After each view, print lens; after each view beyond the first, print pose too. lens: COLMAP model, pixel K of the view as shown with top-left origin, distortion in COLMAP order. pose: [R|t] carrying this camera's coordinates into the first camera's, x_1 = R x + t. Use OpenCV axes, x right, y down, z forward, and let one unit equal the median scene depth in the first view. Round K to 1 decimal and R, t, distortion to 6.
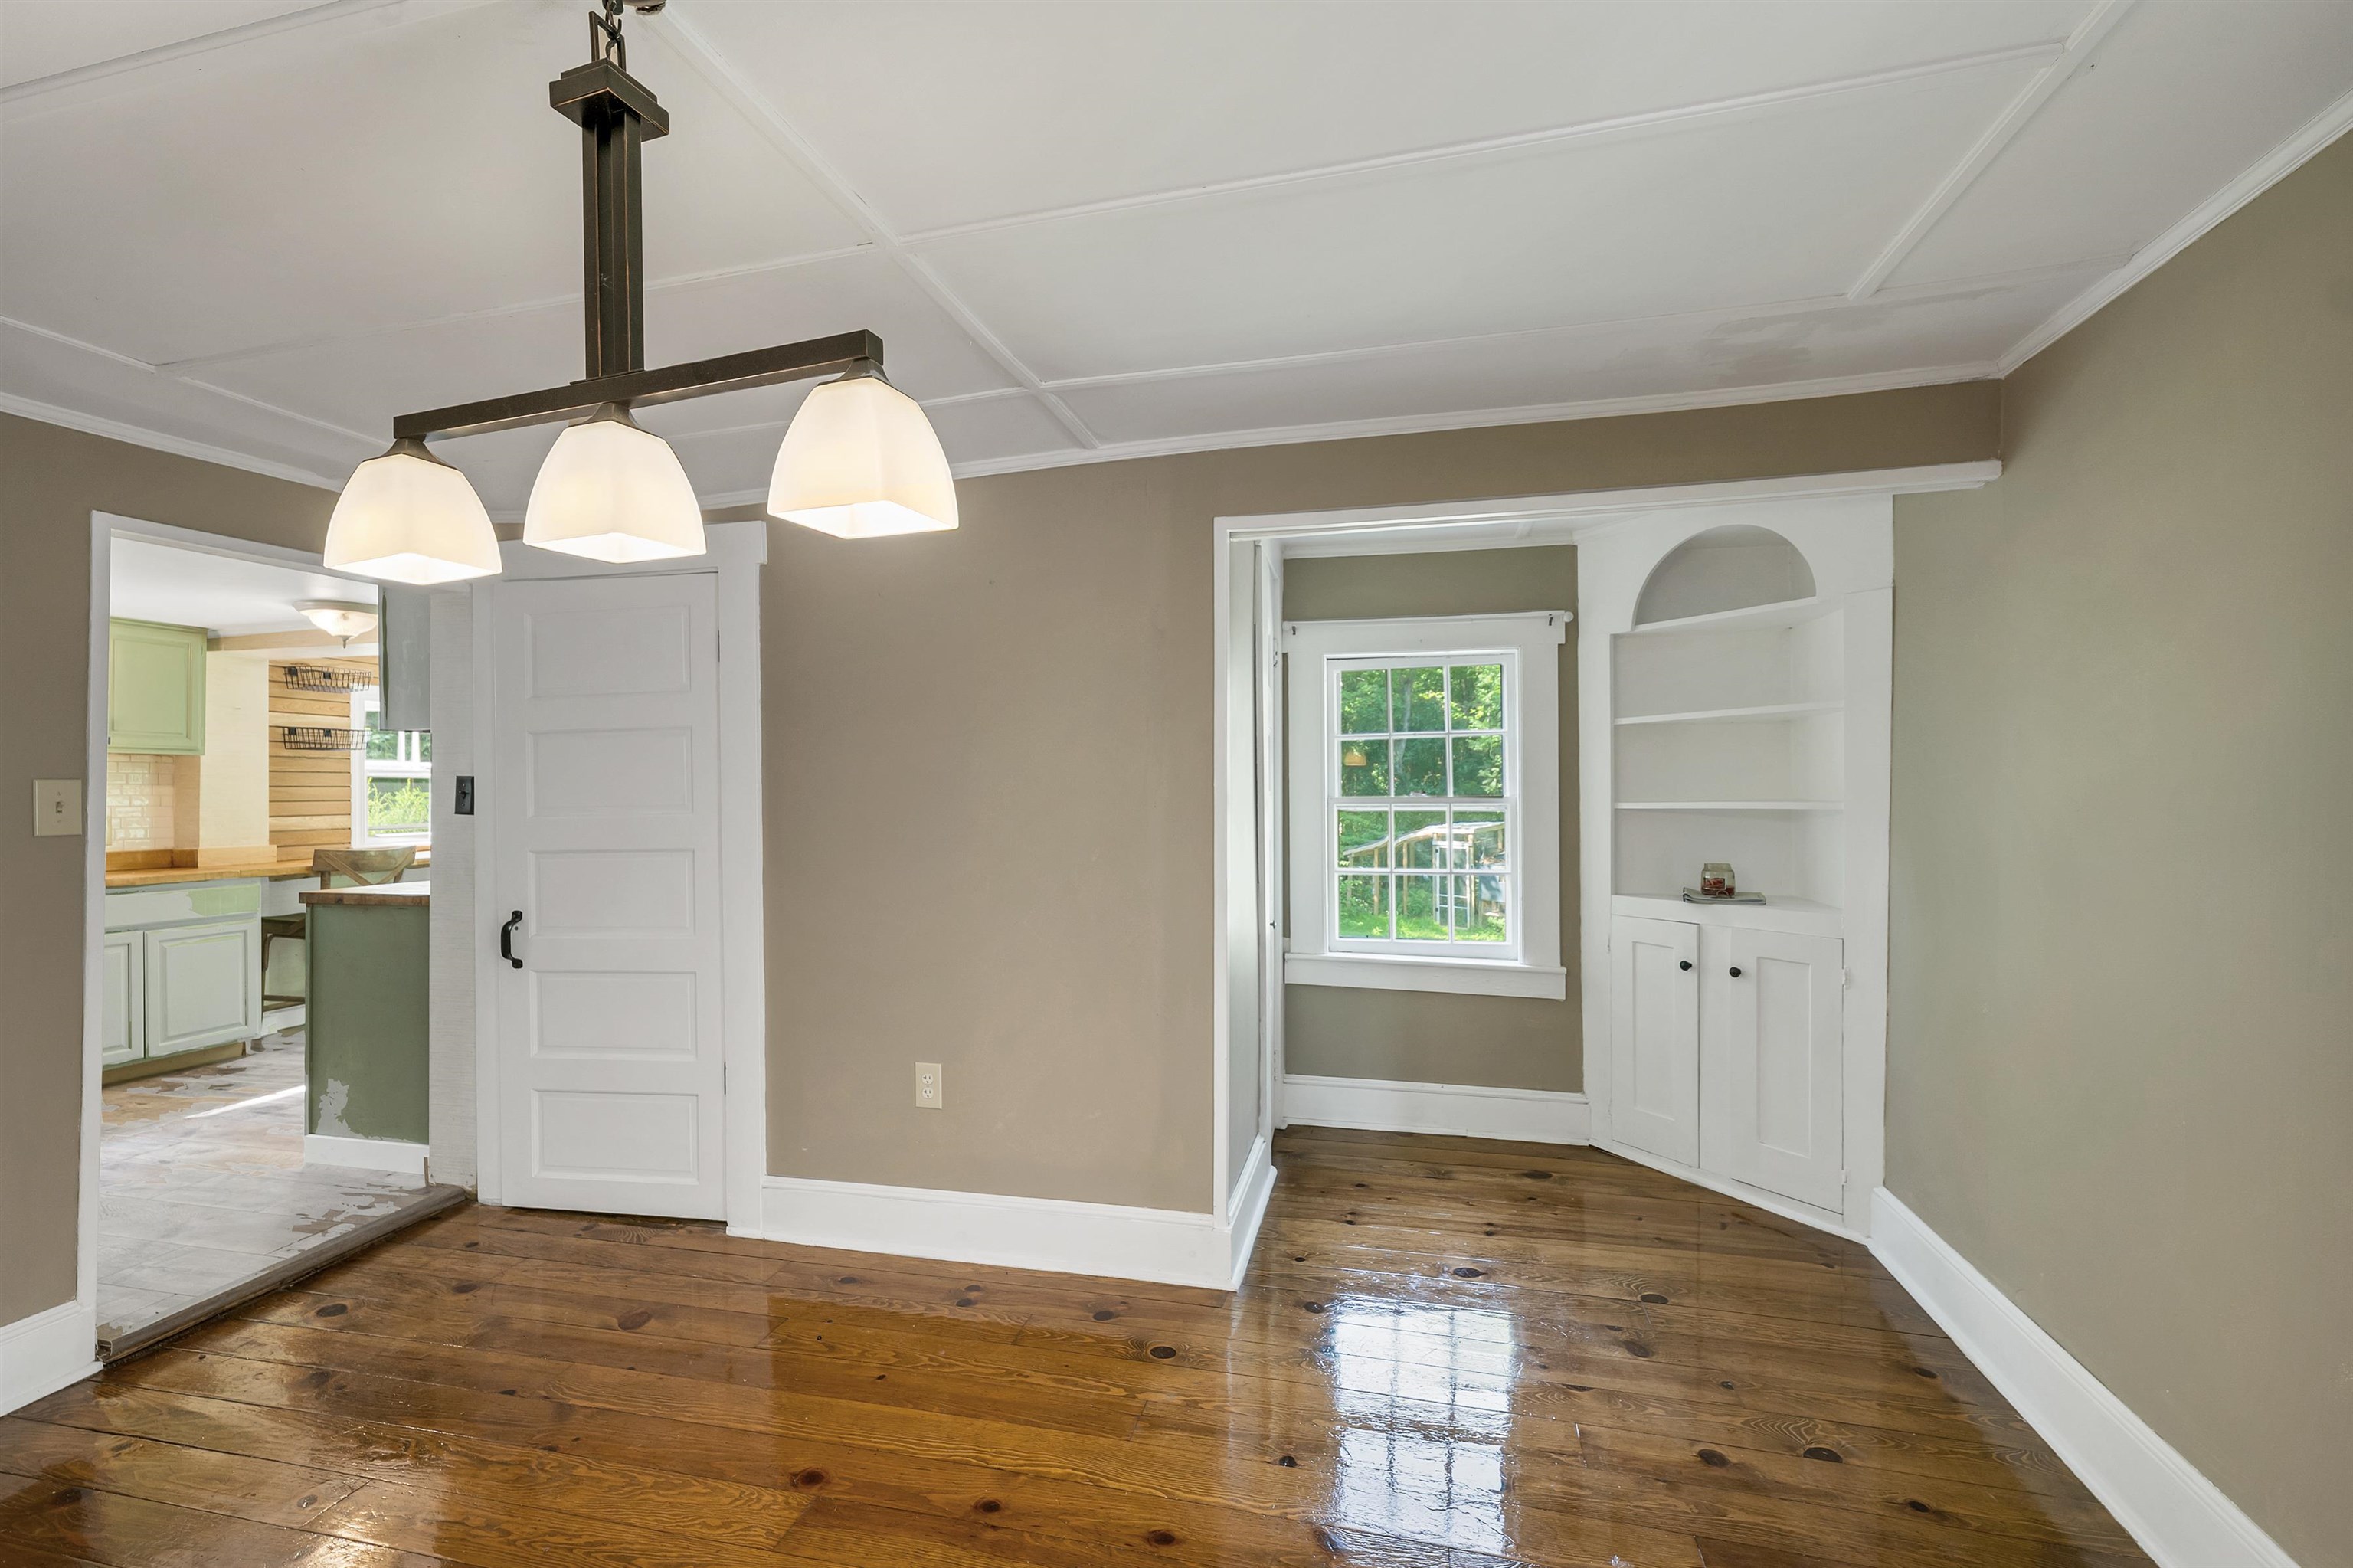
lens RADIAL K [[998.1, 0, 1160.4], [0, 998.1, 793.8], [0, 0, 1]] dist [0.002528, -0.000559]
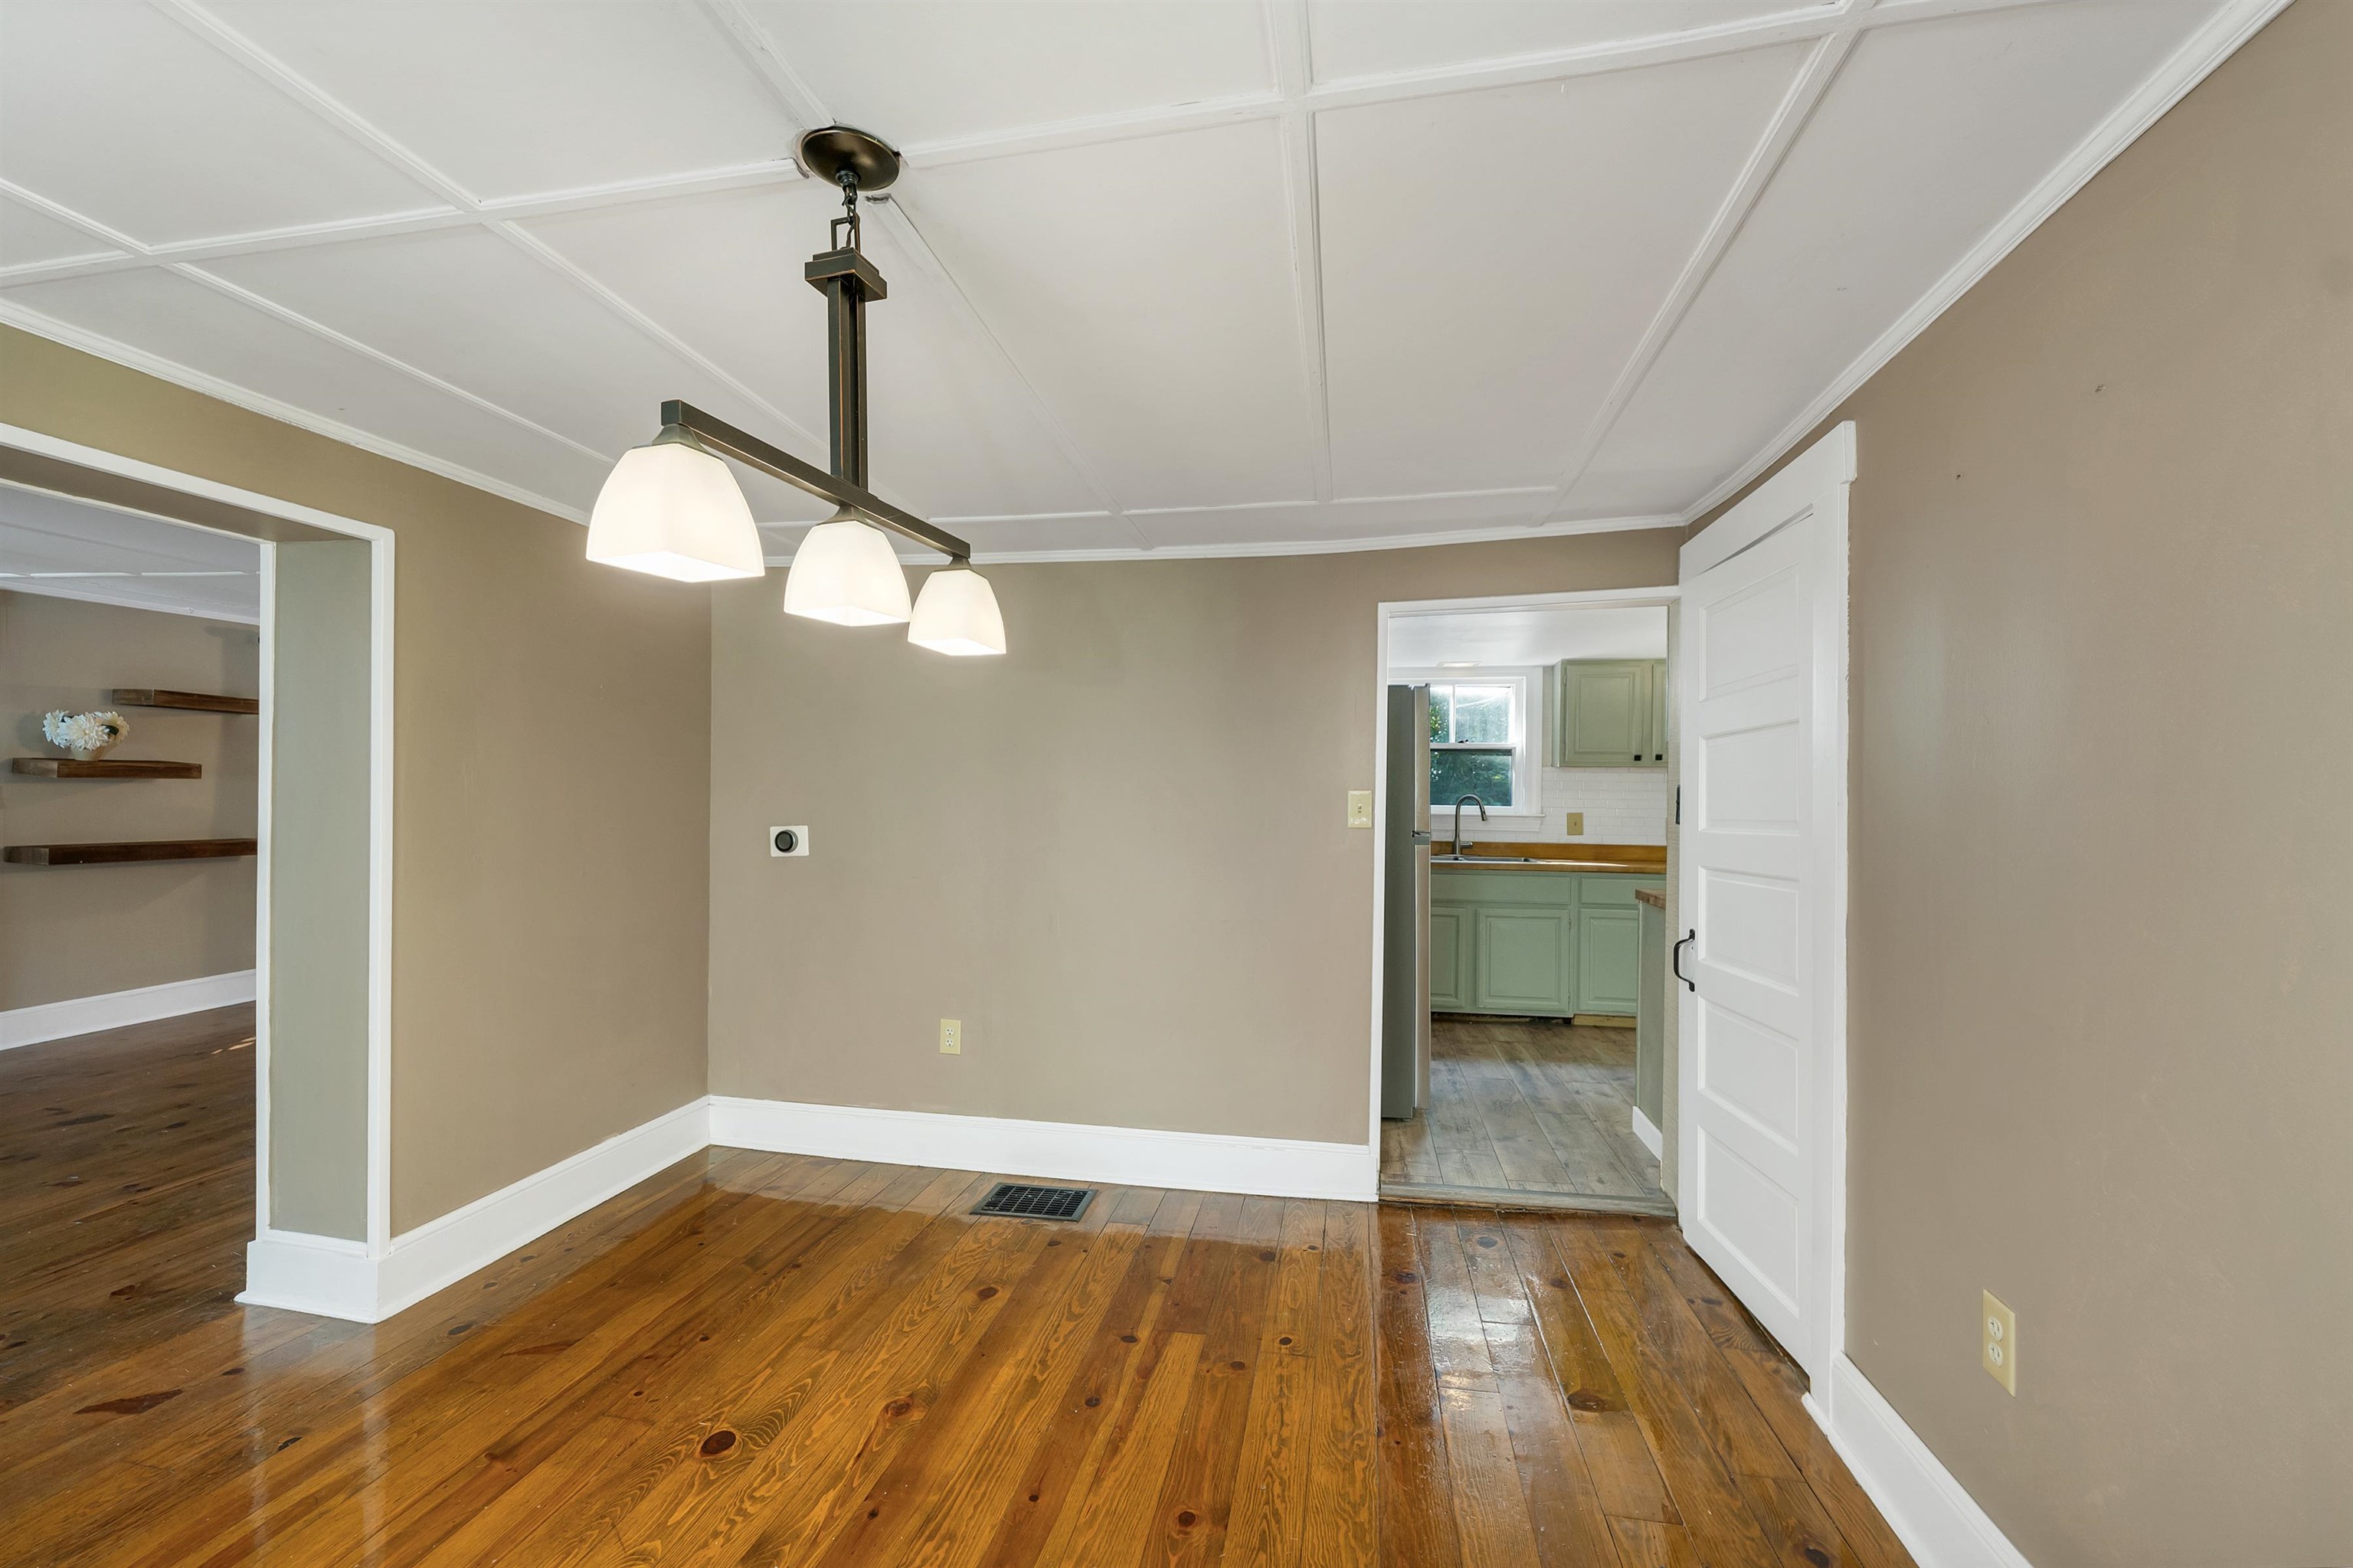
lens RADIAL K [[998.1, 0, 1155.5], [0, 998.1, 799.8], [0, 0, 1]] dist [0.002528, -0.000559]
pose [[0.033385, 0.005515, -0.999427, 0.155536], [-0.006464, 0.999965, 0.005302, -0.002179], [0.999422, 0.006284, 0.033420, 0.272661]]
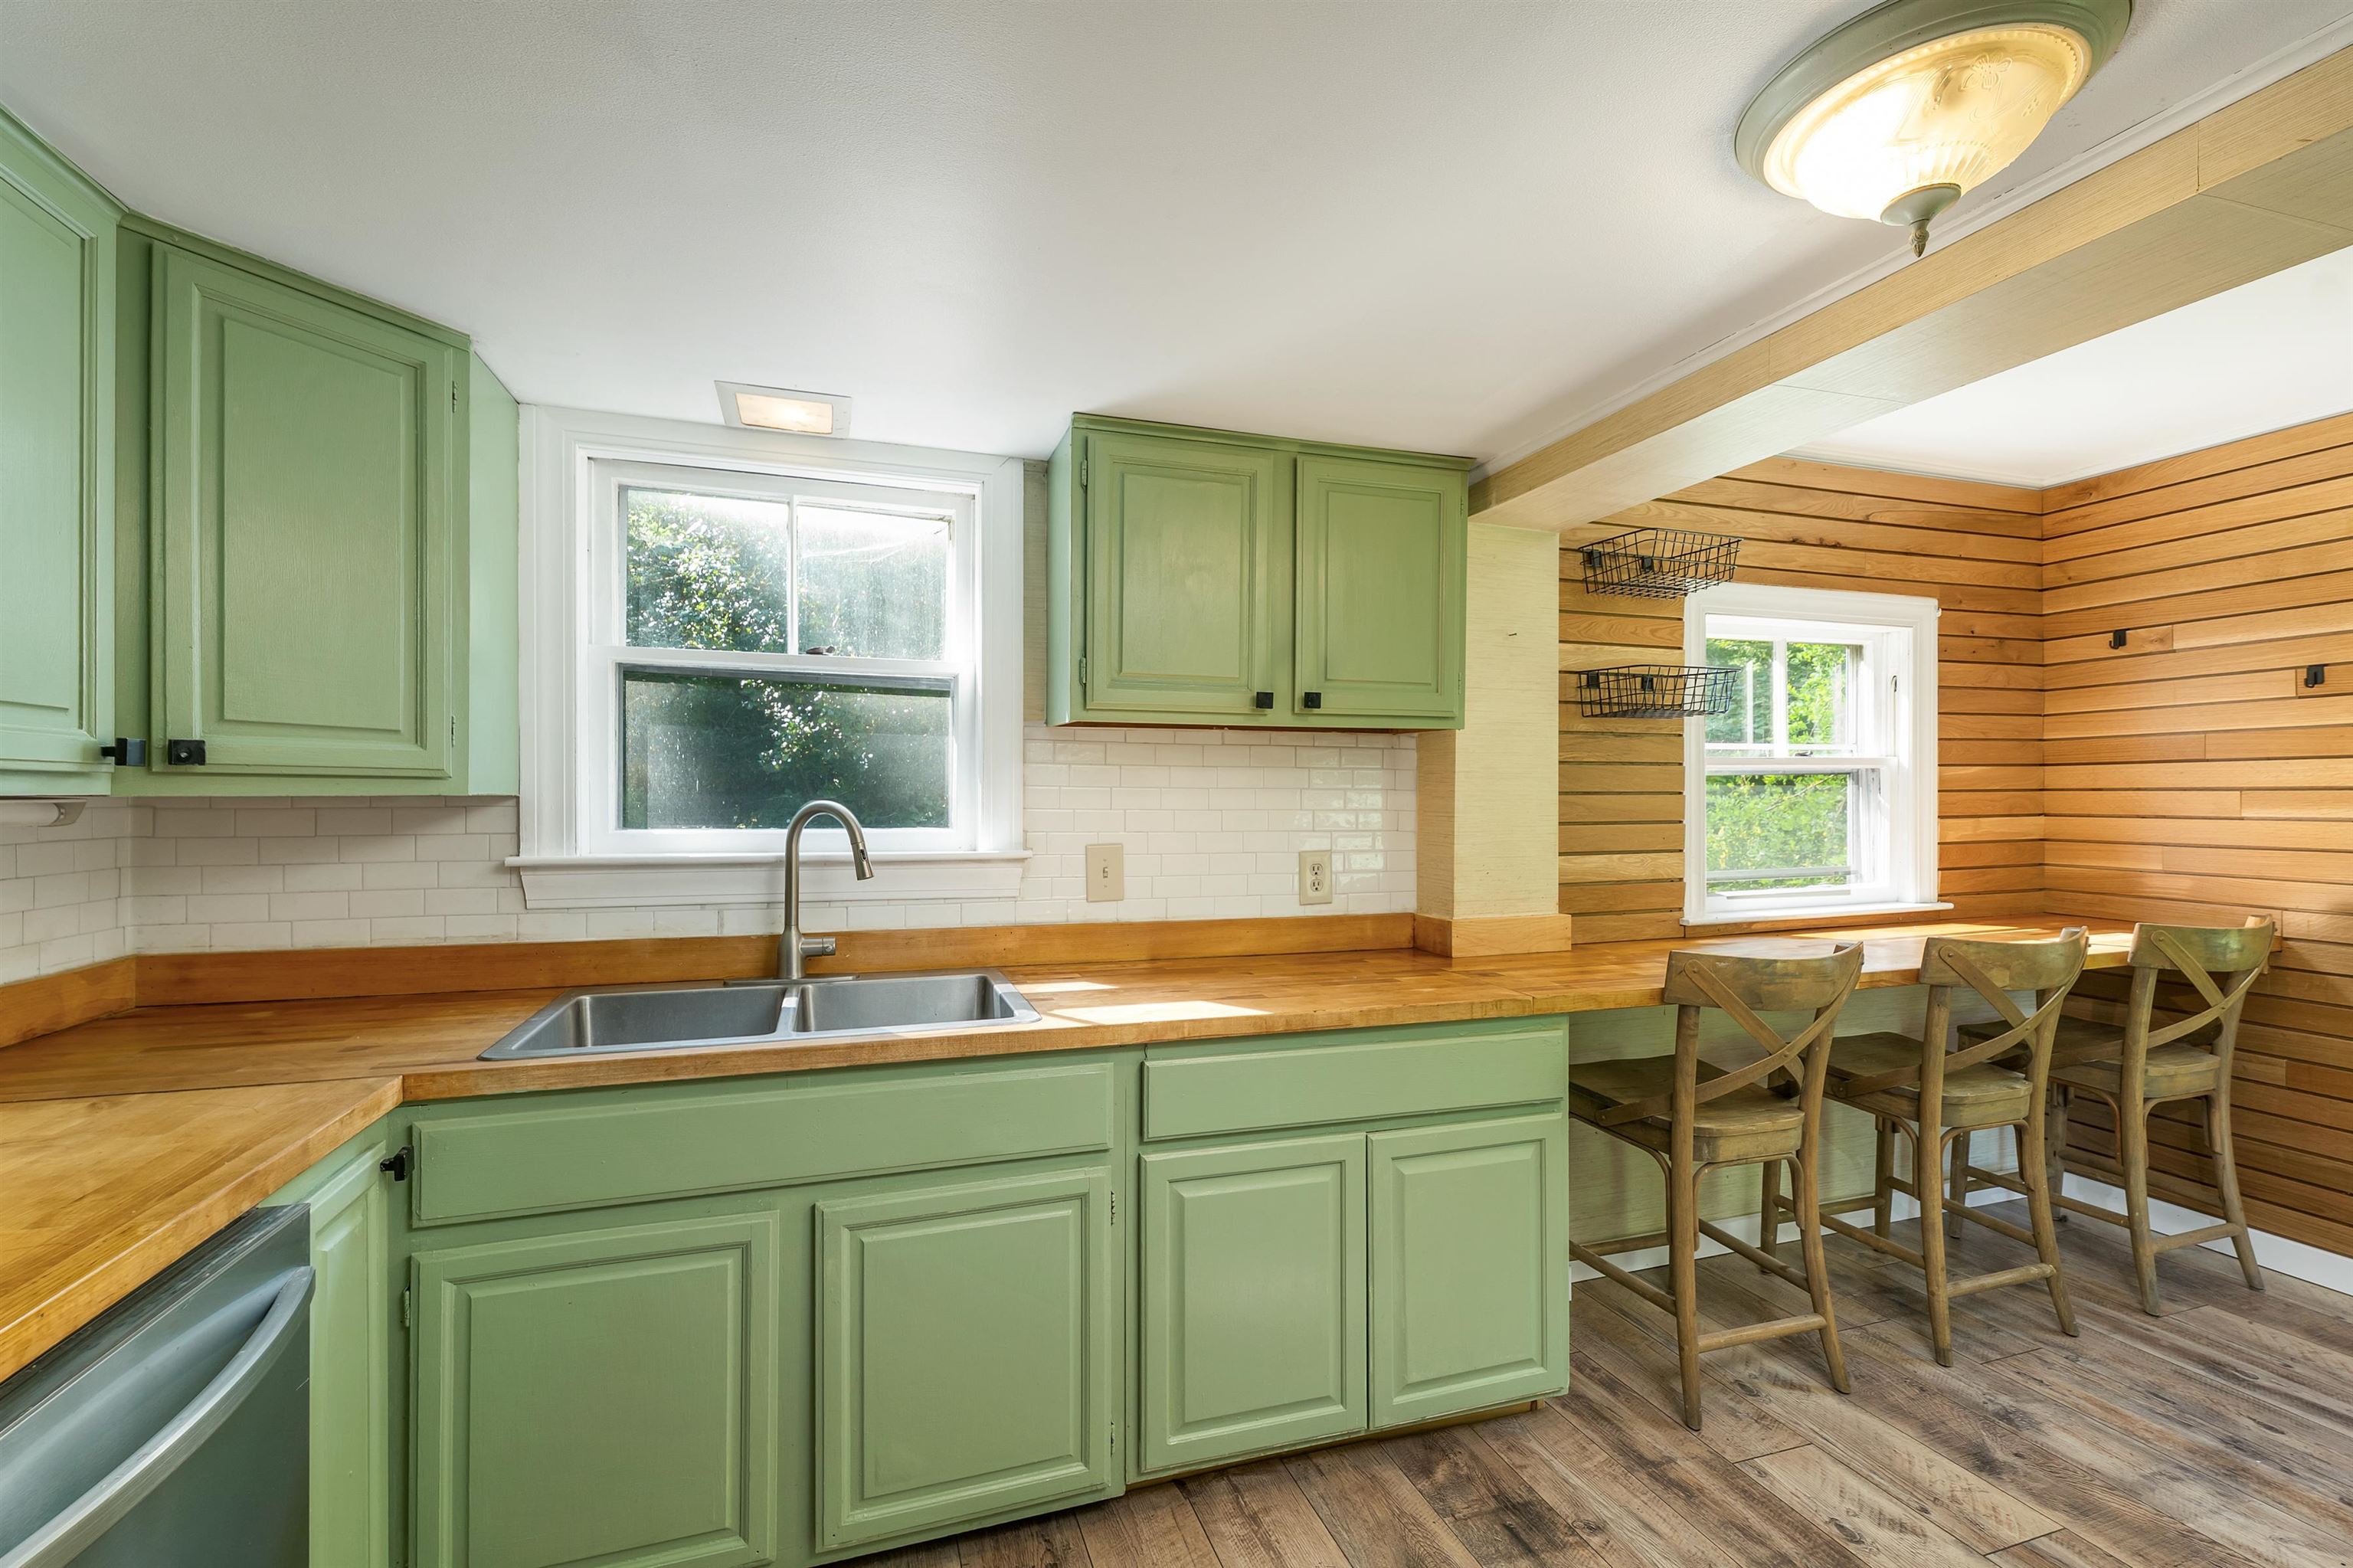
lens RADIAL K [[998.1, 0, 1167.9], [0, 998.1, 792.2], [0, 0, 1]] dist [0.002528, -0.000559]
pose [[0.525659, 0.002441, -0.850692, -0.577837], [-0.003506, 0.999994, 0.000703, -0.007624], [0.850688, 0.002613, 0.525664, 0.581530]]
